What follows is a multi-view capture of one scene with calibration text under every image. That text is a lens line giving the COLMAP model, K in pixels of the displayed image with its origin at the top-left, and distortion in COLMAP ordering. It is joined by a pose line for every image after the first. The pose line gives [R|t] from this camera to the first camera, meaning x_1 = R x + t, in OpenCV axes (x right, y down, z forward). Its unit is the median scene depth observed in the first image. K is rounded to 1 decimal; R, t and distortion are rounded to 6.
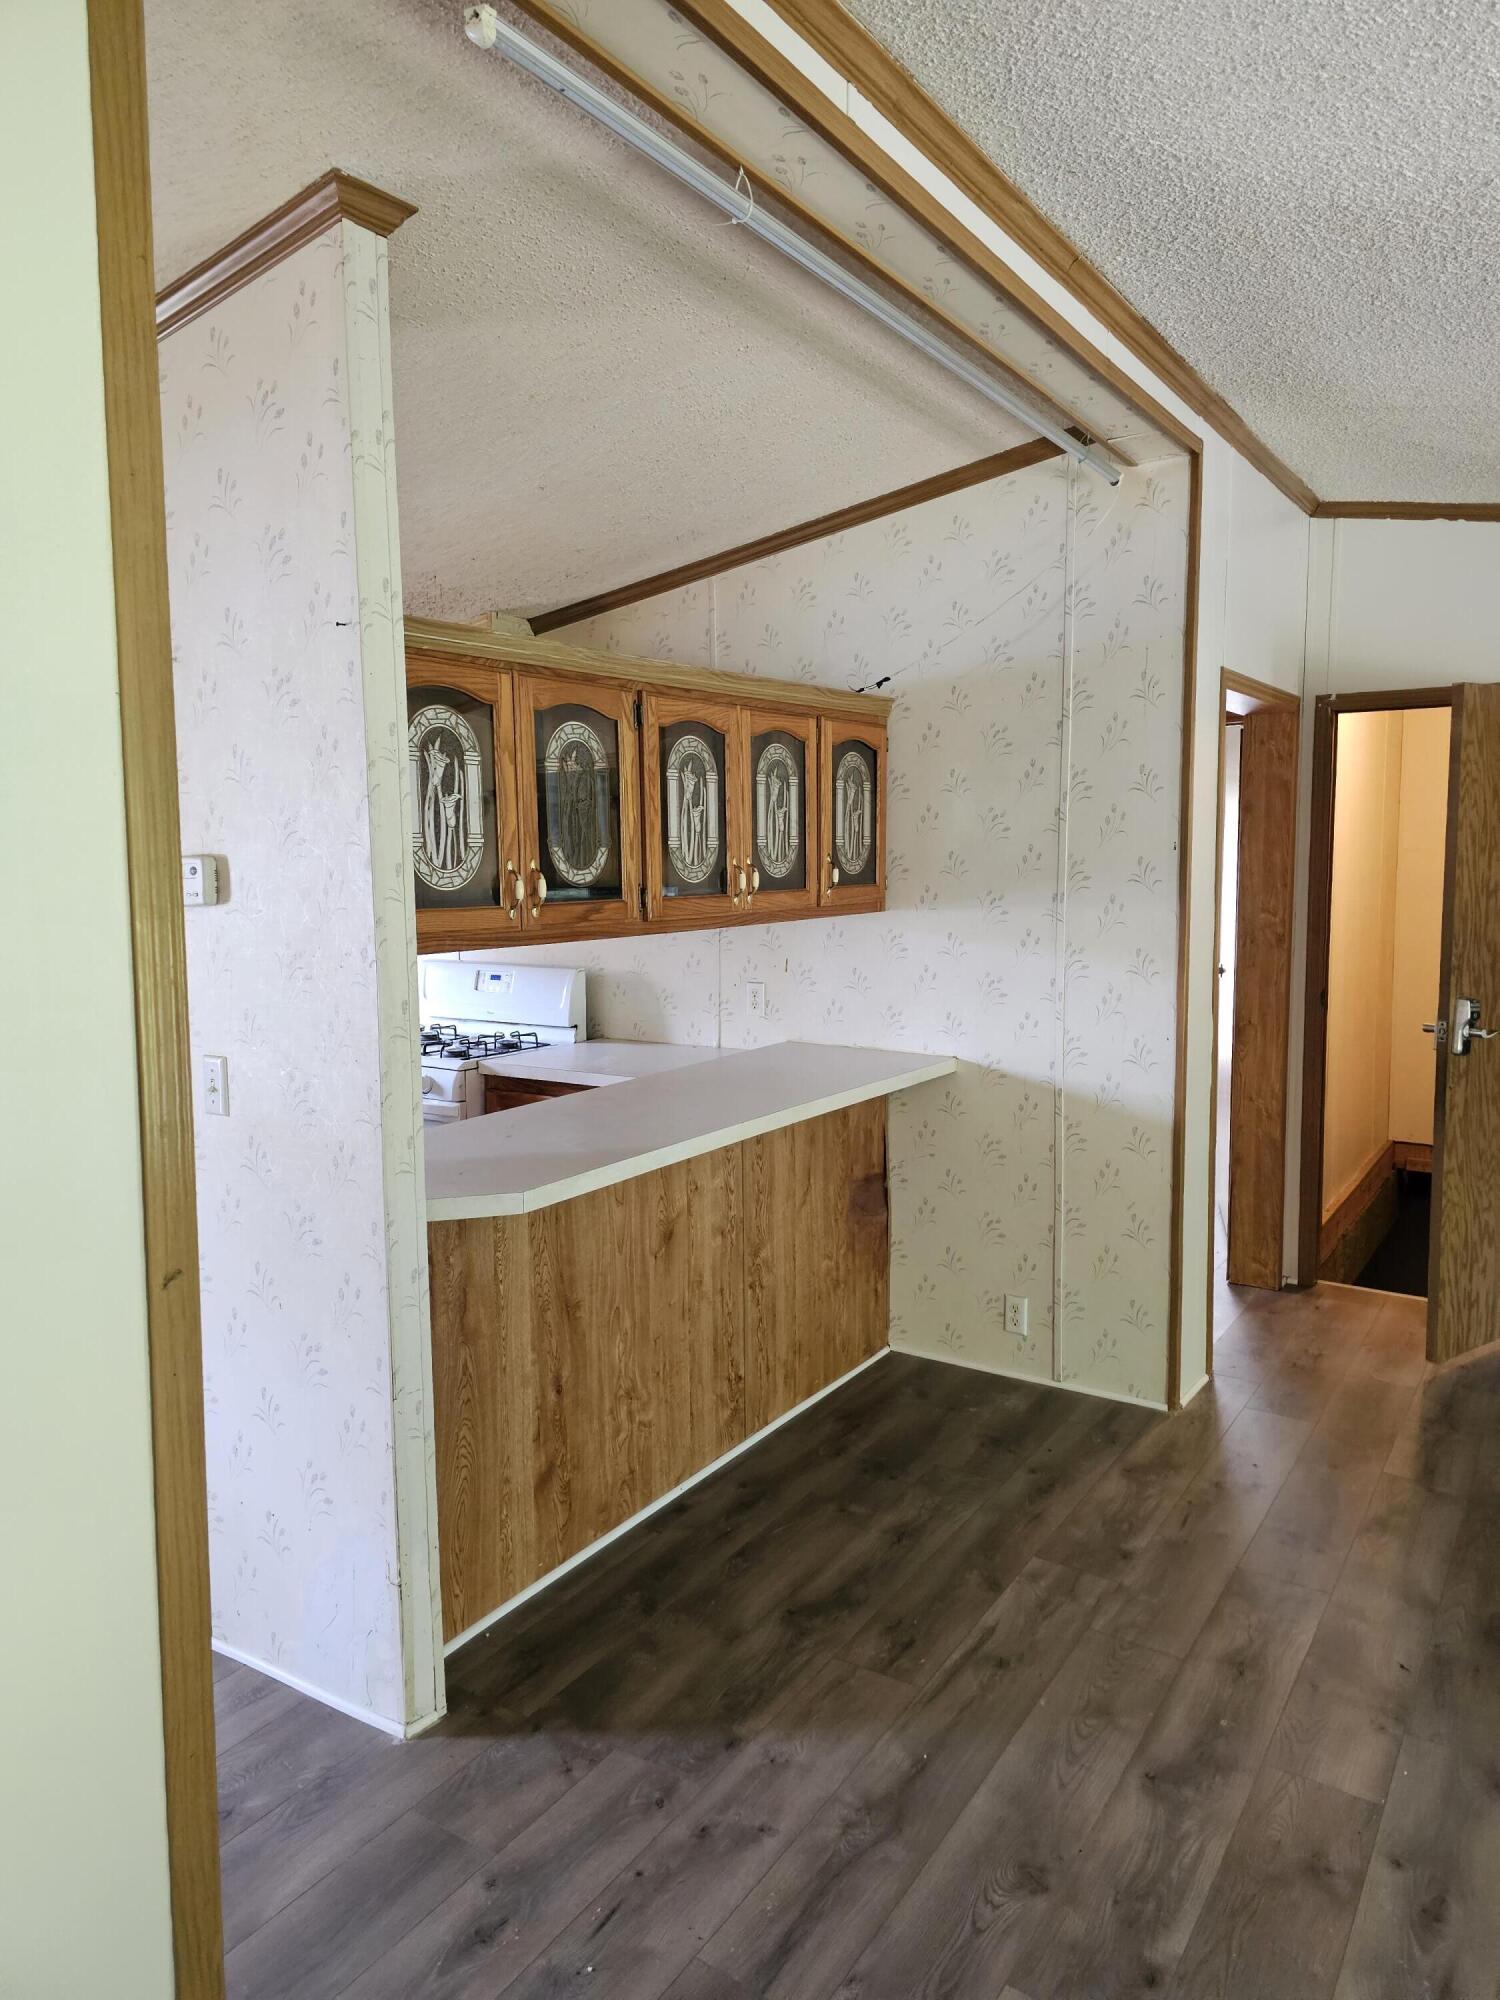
lens RADIAL K [[1348.2, 0, 763.7], [0, 1348.2, 998.2], [0, 0, 1]] dist [0.047459, -0.041263]
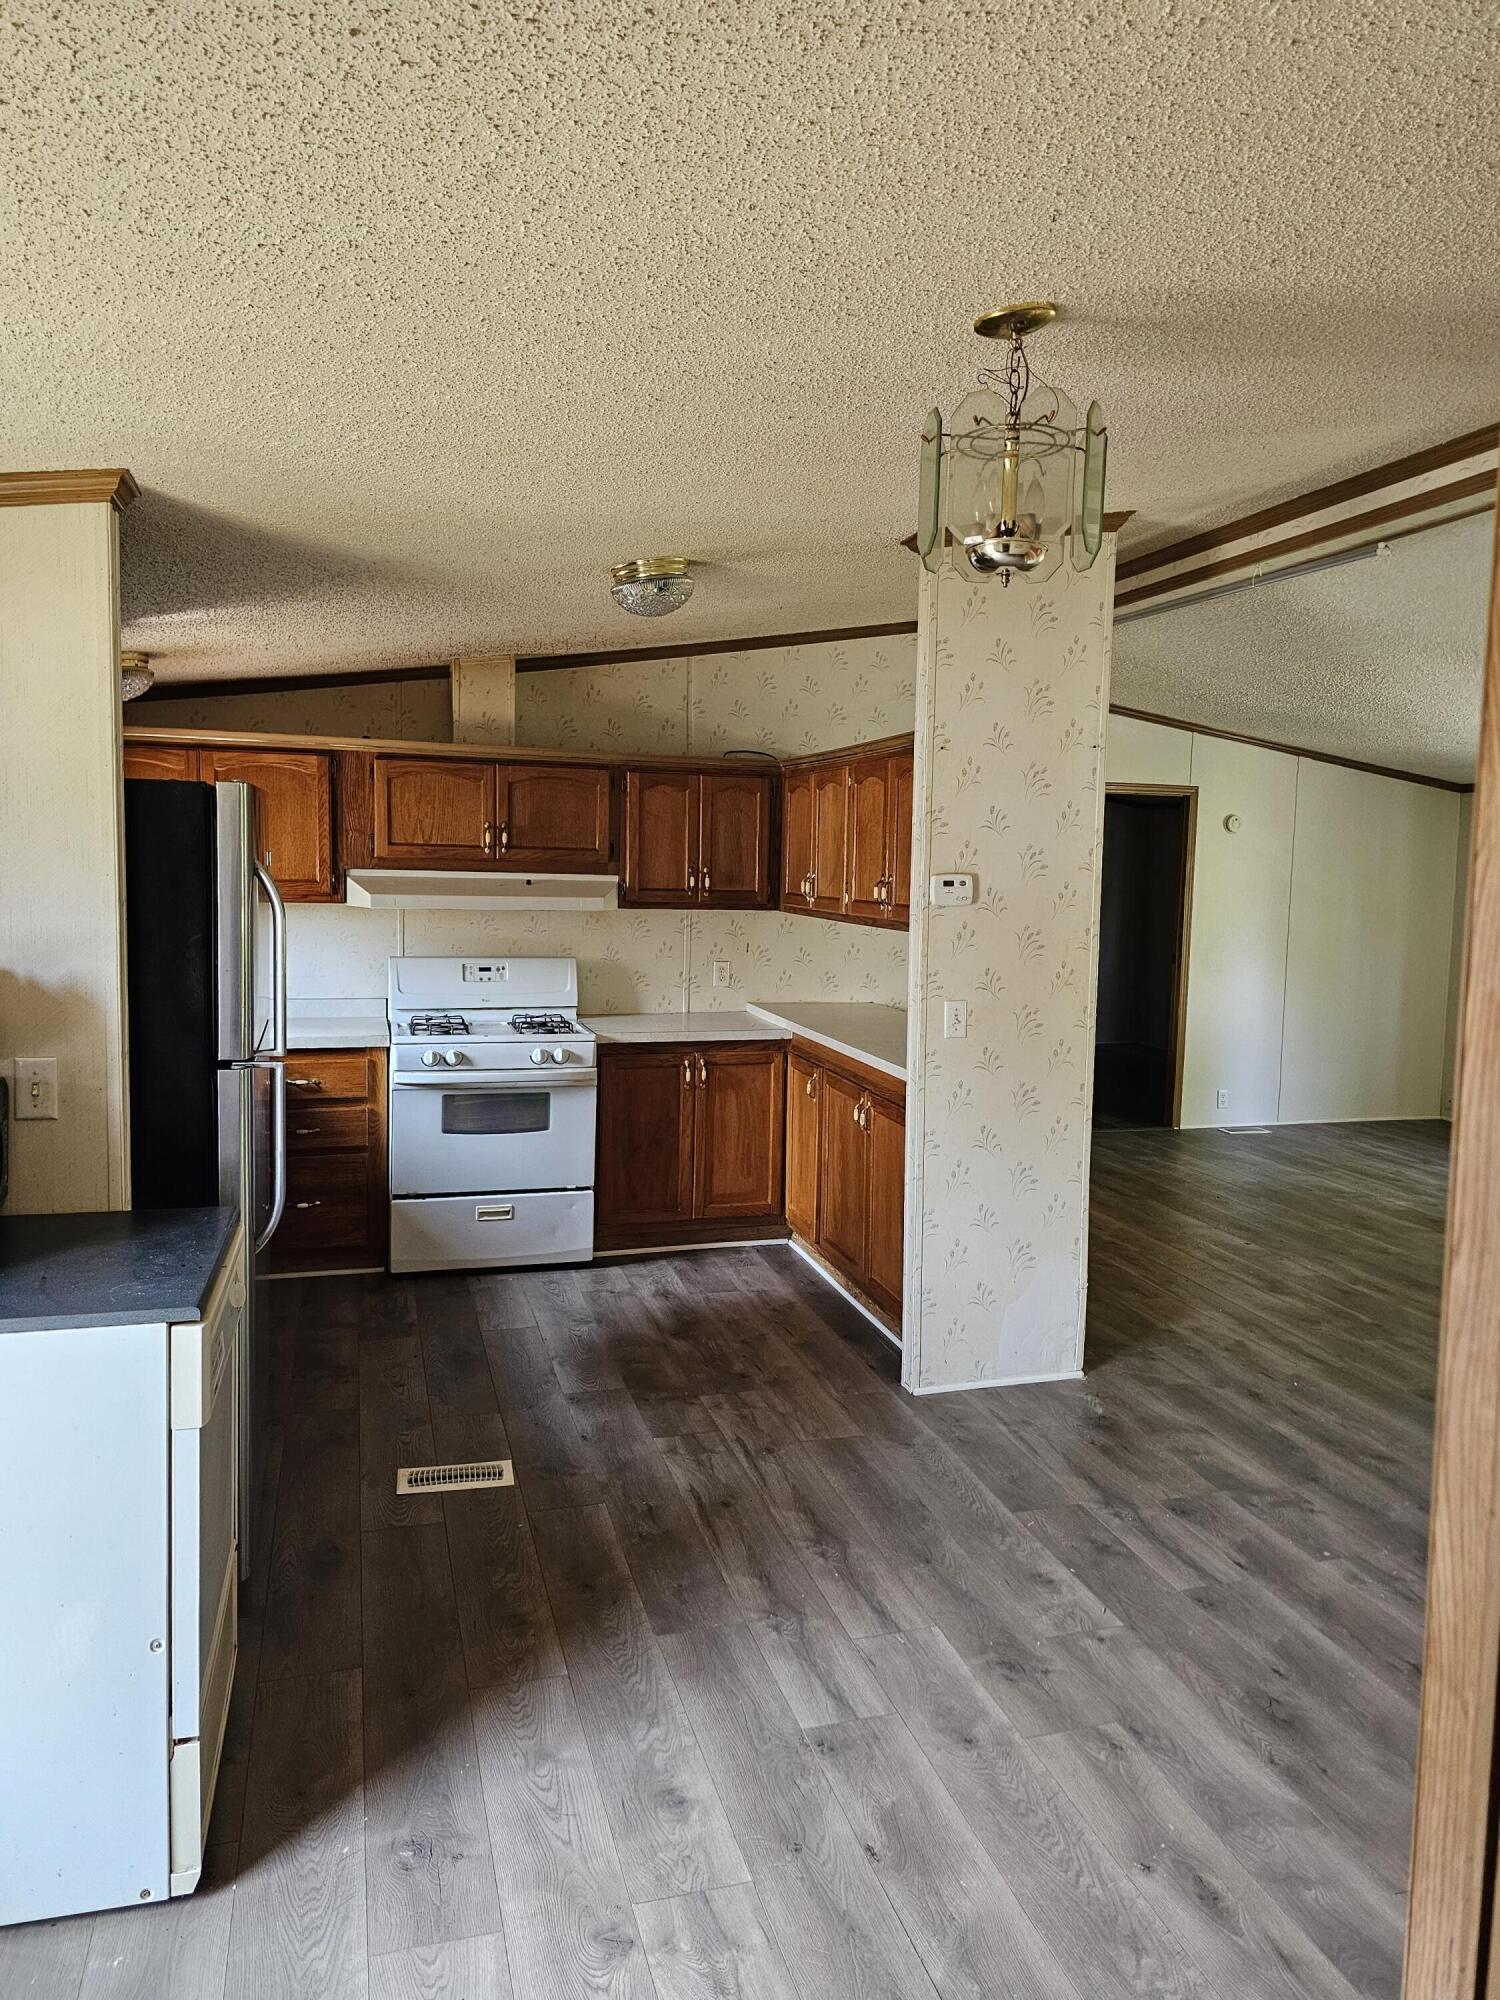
lens RADIAL K [[1348.2, 0, 764.9], [0, 1348.2, 999.4], [0, 0, 1]] dist [0.047459, -0.041263]
pose [[0.641726, -0.057713, 0.764759, -1.488261], [0.058744, 0.997934, 0.026016, -0.009231], [-0.764681, 0.028229, 0.643791, 0.144978]]
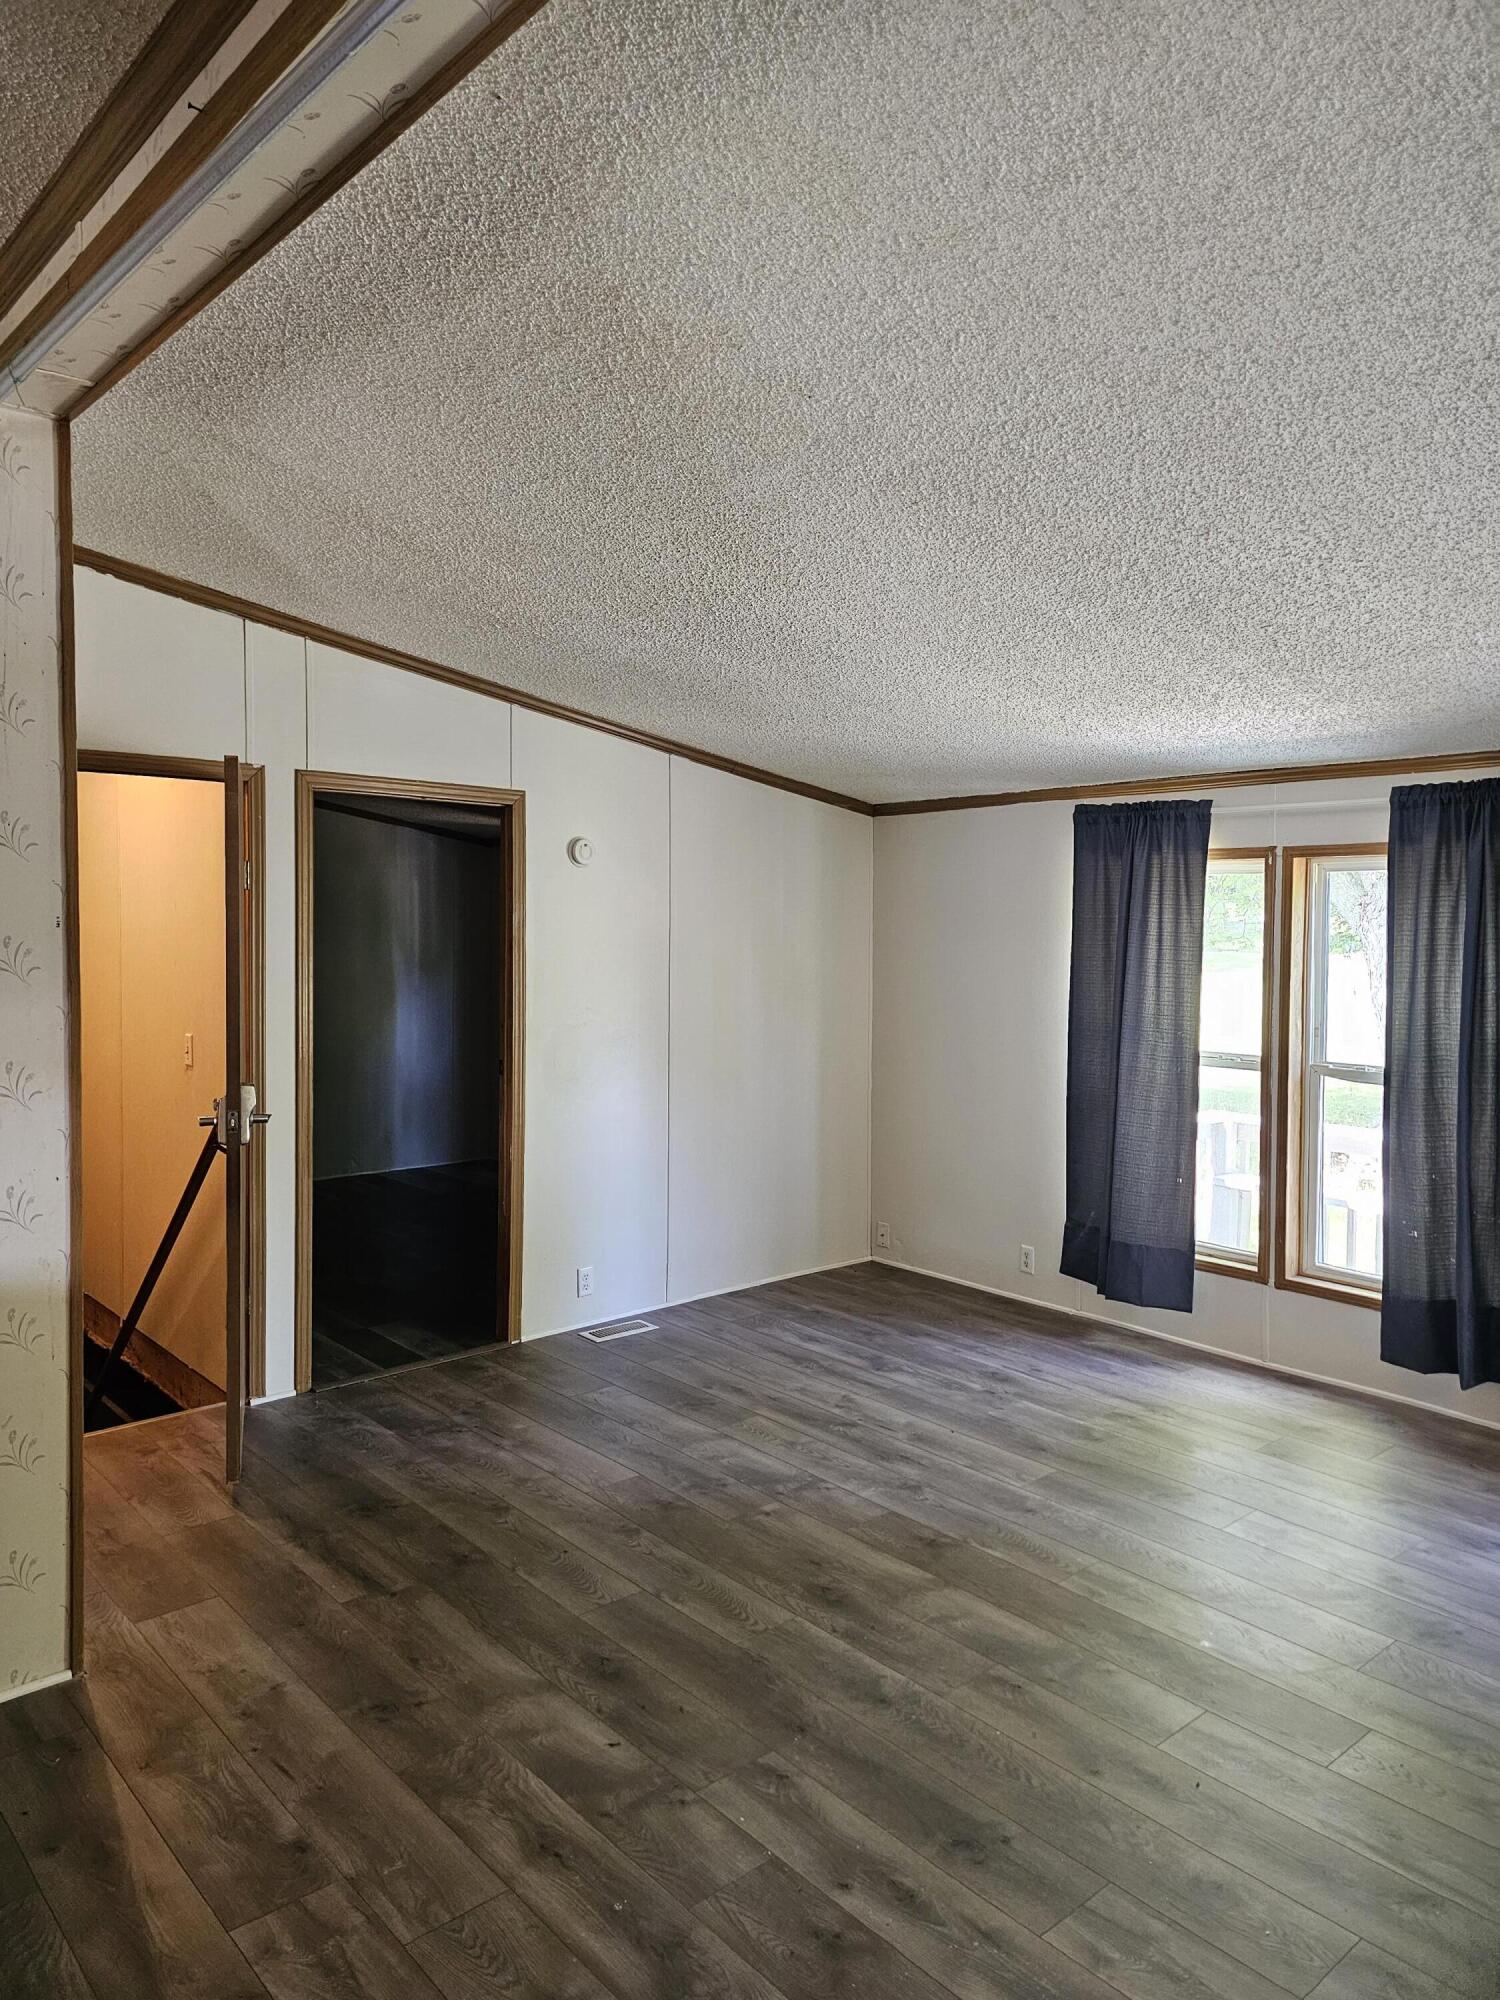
lens RADIAL K [[1348.2, 0, 753.4], [0, 1348.2, 1002.7], [0, 0, 1]] dist [0.047459, -0.041263]
pose [[0.264775, -0.043918, 0.963310, -0.389395], [0.090632, 0.995674, 0.020482, -0.057529], [-0.960042, 0.081884, 0.267609, 0.512231]]
